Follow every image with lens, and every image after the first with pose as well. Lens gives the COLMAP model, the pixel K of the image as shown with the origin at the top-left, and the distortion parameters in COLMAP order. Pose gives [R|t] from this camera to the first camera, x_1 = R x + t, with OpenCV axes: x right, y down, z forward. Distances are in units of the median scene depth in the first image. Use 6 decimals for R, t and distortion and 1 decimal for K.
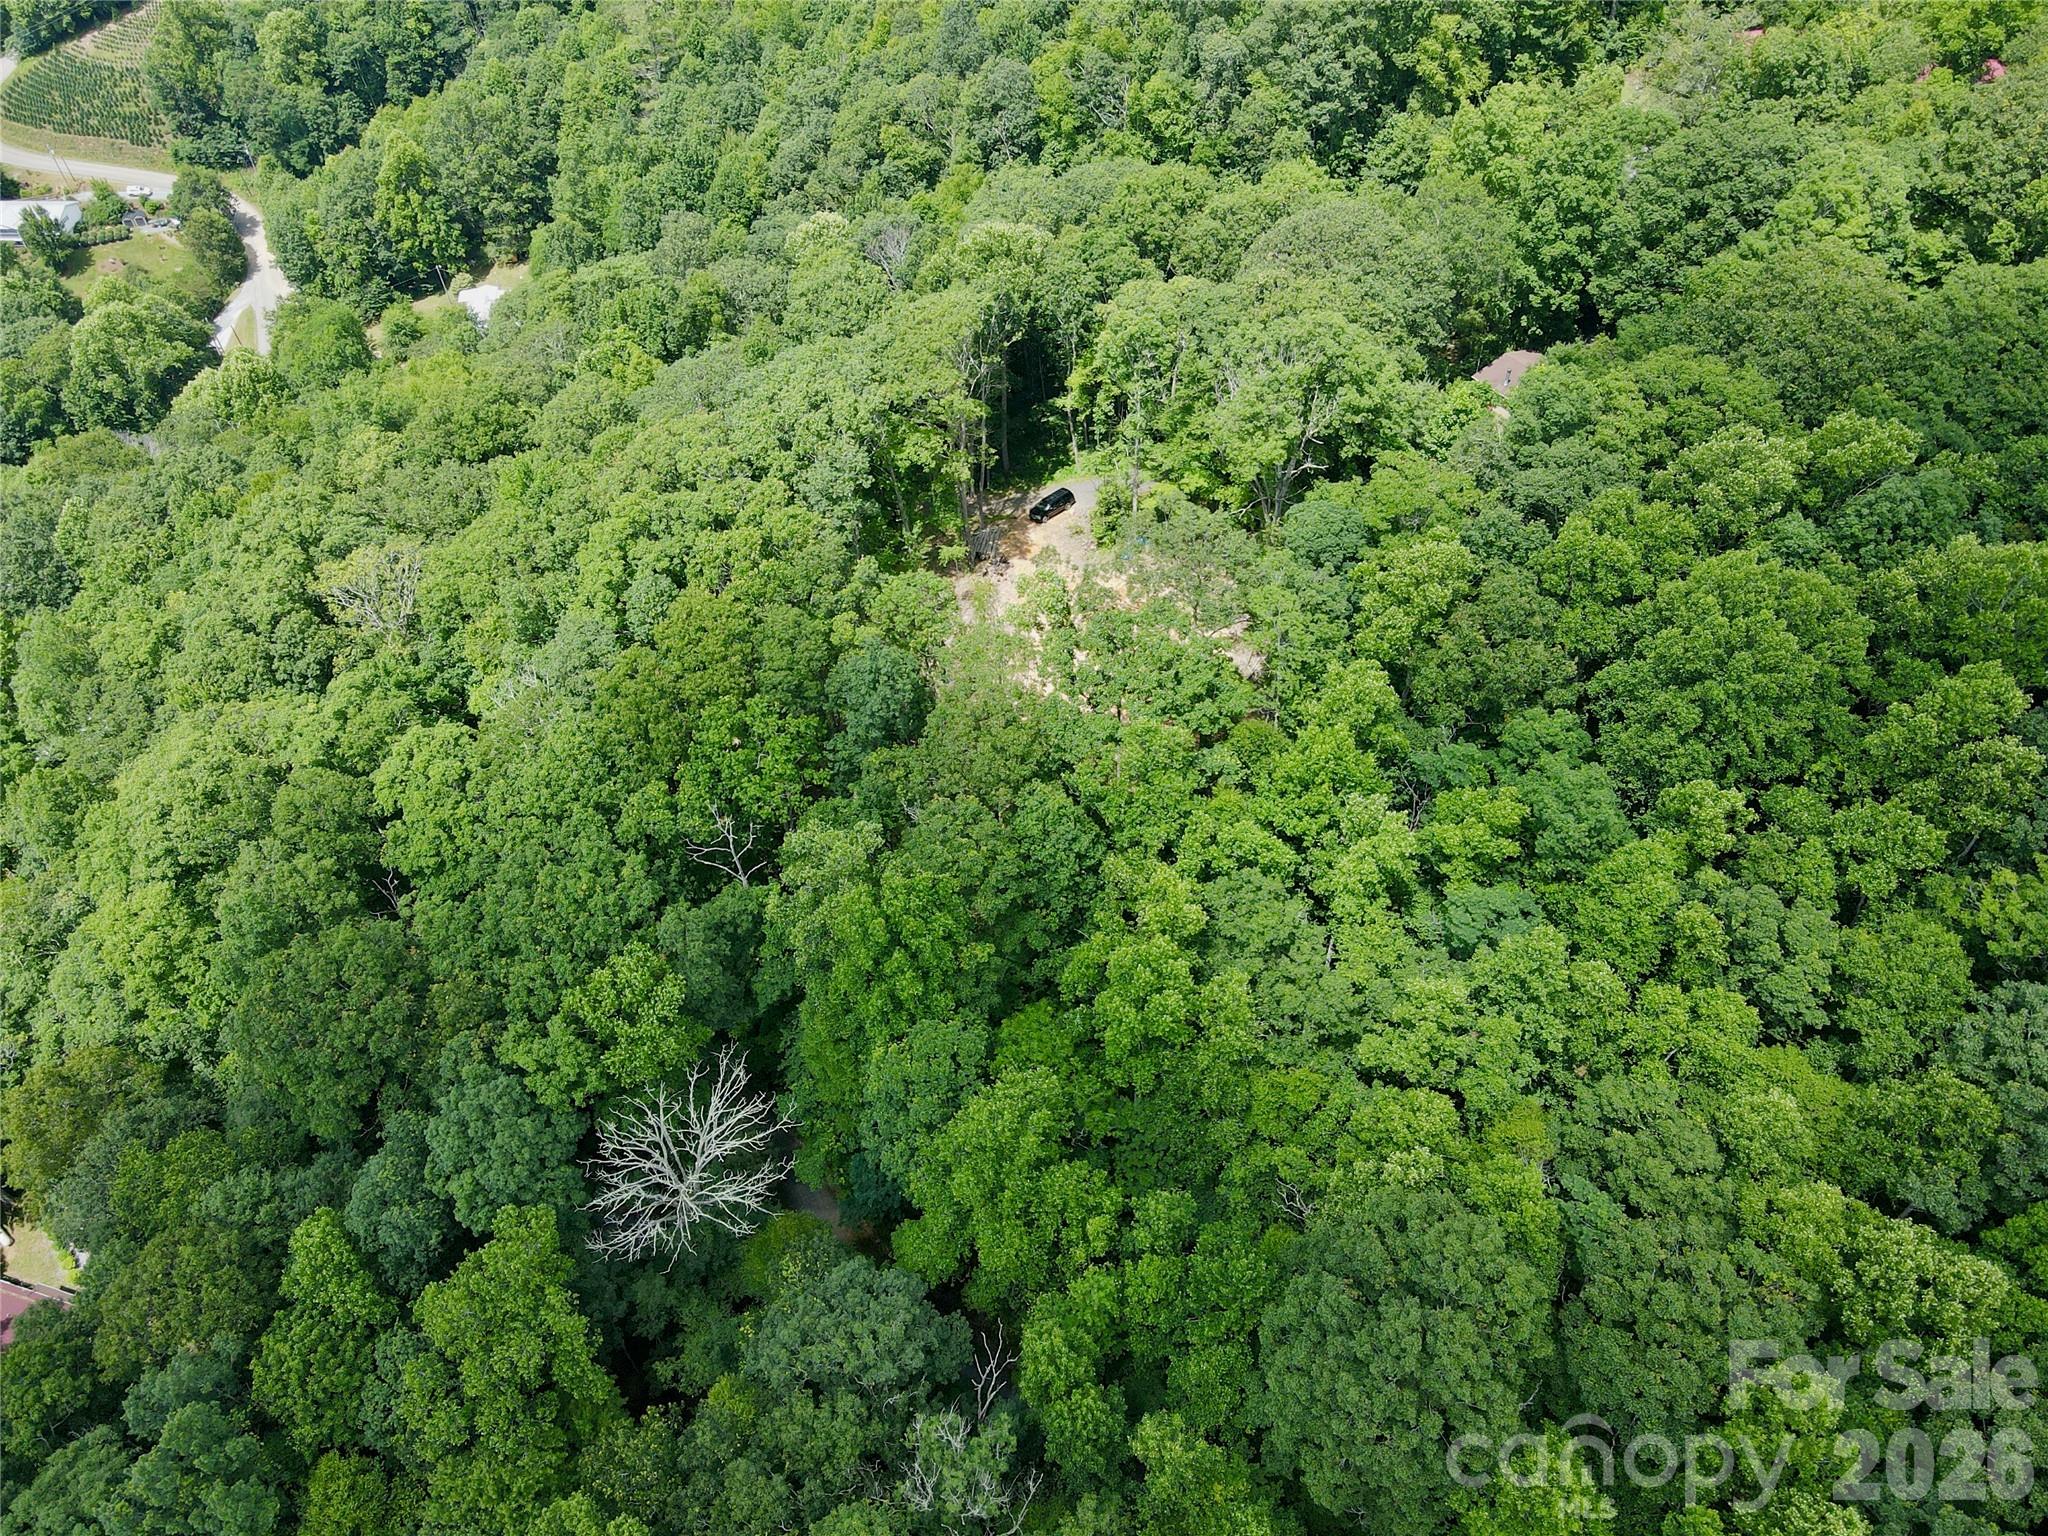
lens RADIAL K [[1495.9, 0, 1014.8], [0, 1495.9, 776.8], [0, 0, 1]] dist [0.011202, -0.008122]
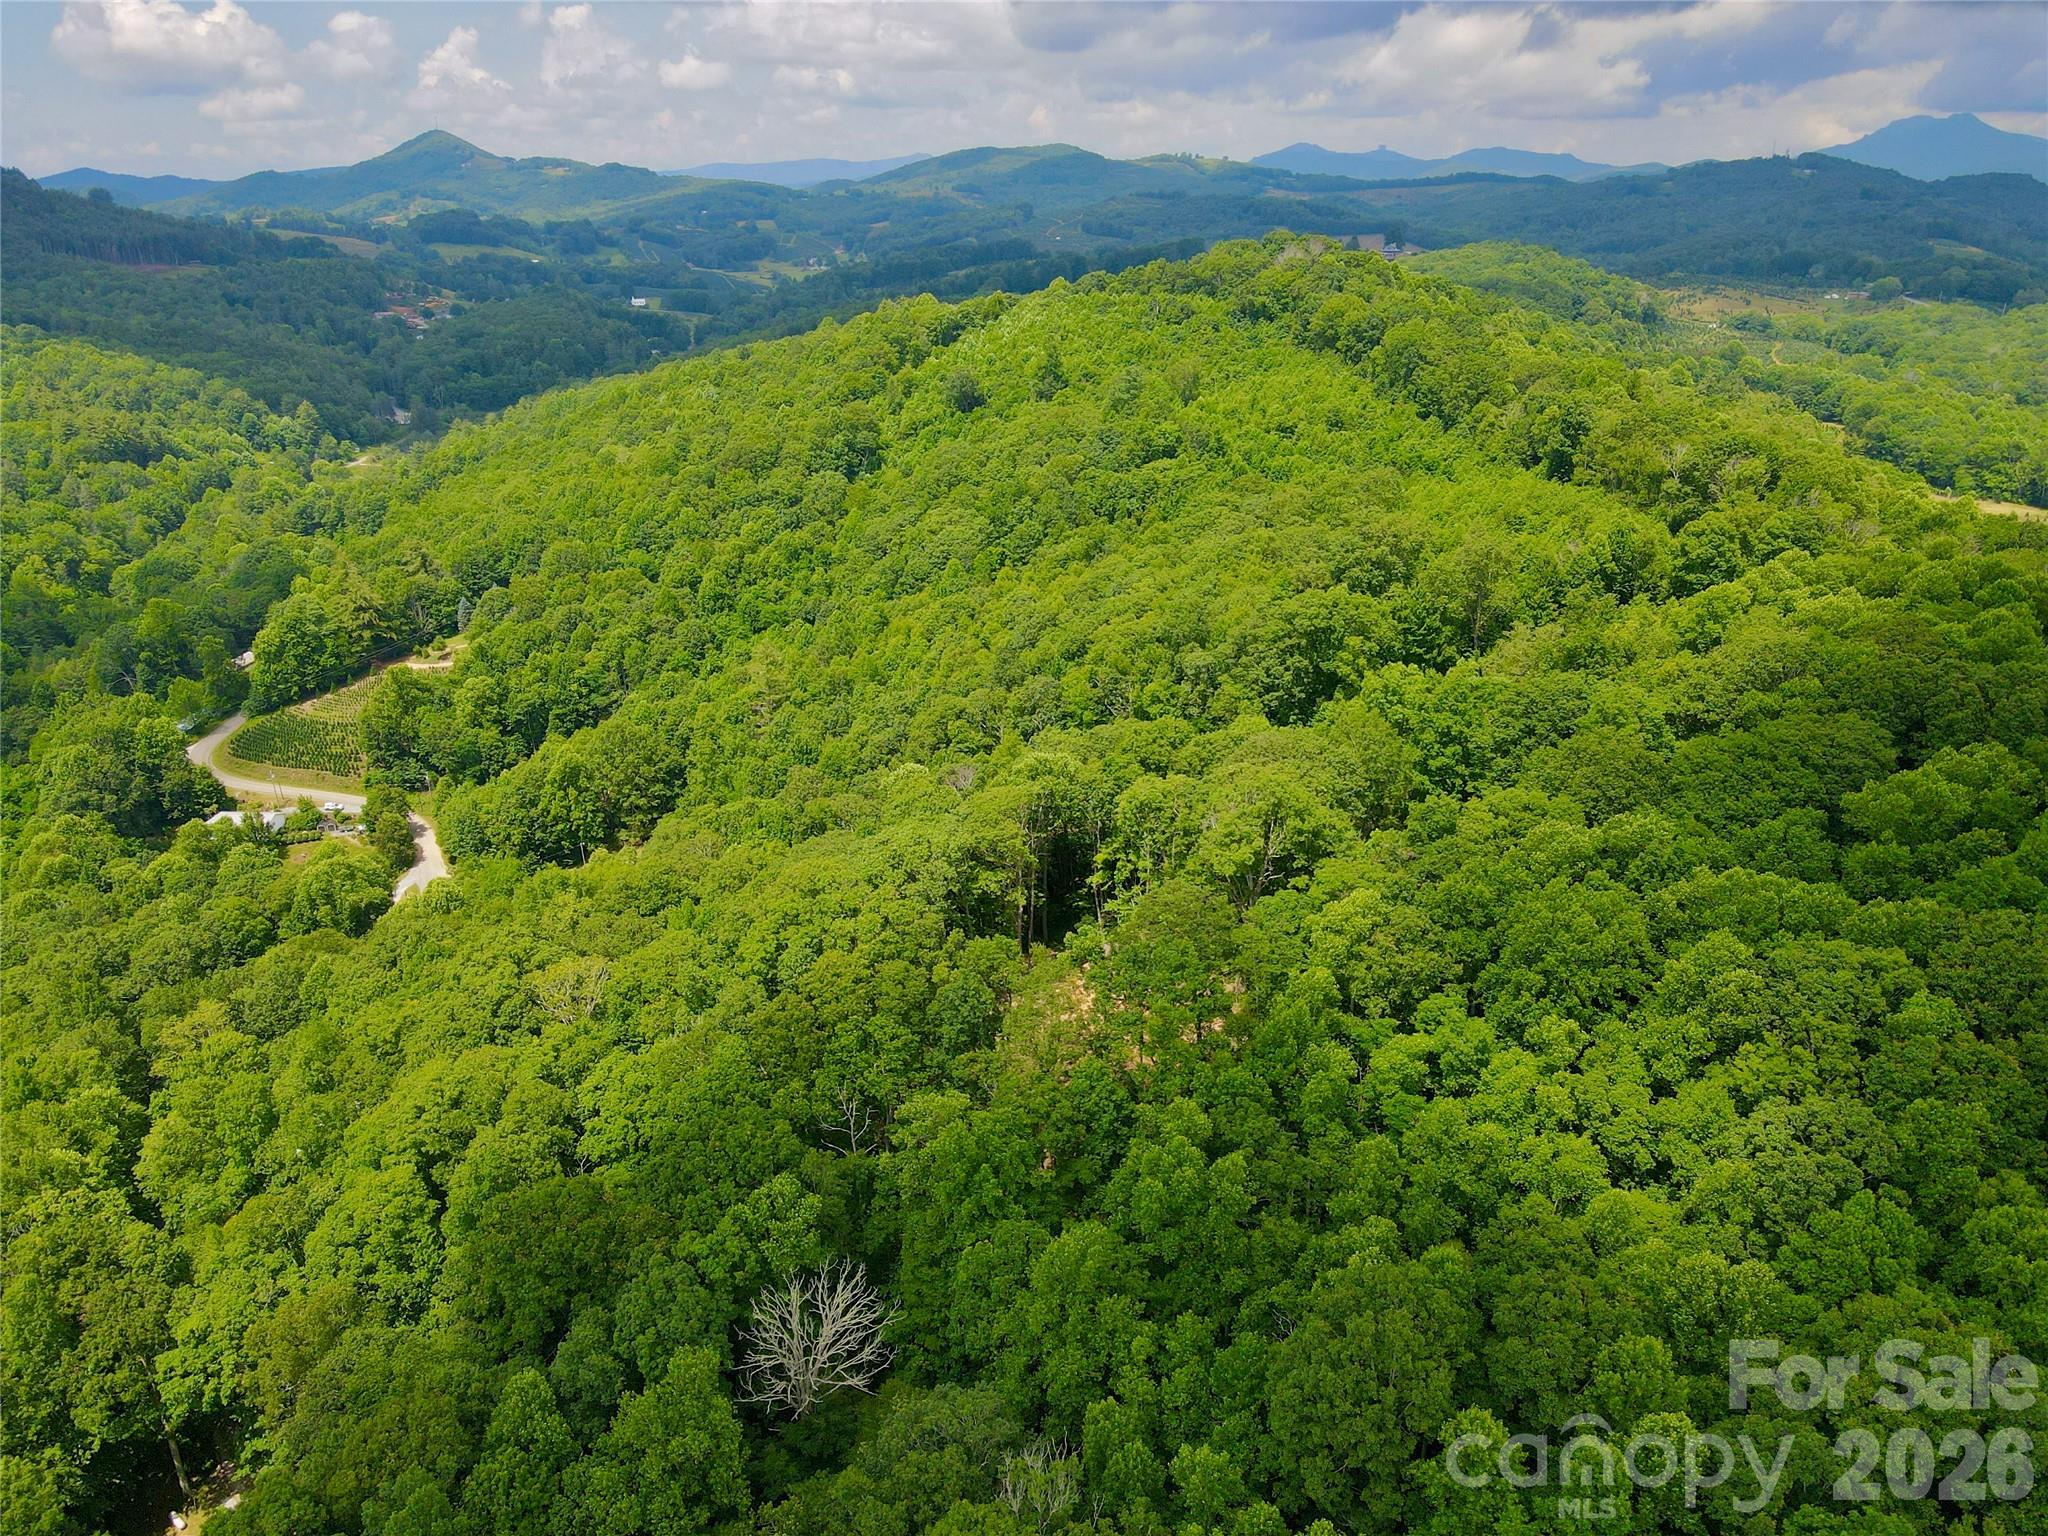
lens RADIAL K [[1454.9, 0, 1006.0], [0, 1454.9, 767.1], [0, 0, 1]] dist [-0.047019, 0.105656]
pose [[0.999900, 0.007179, -0.012151, -0.032136], [-0.011763, 0.899618, -0.436519, 0.259727], [0.007797, 0.436619, 0.899613, -0.237369]]
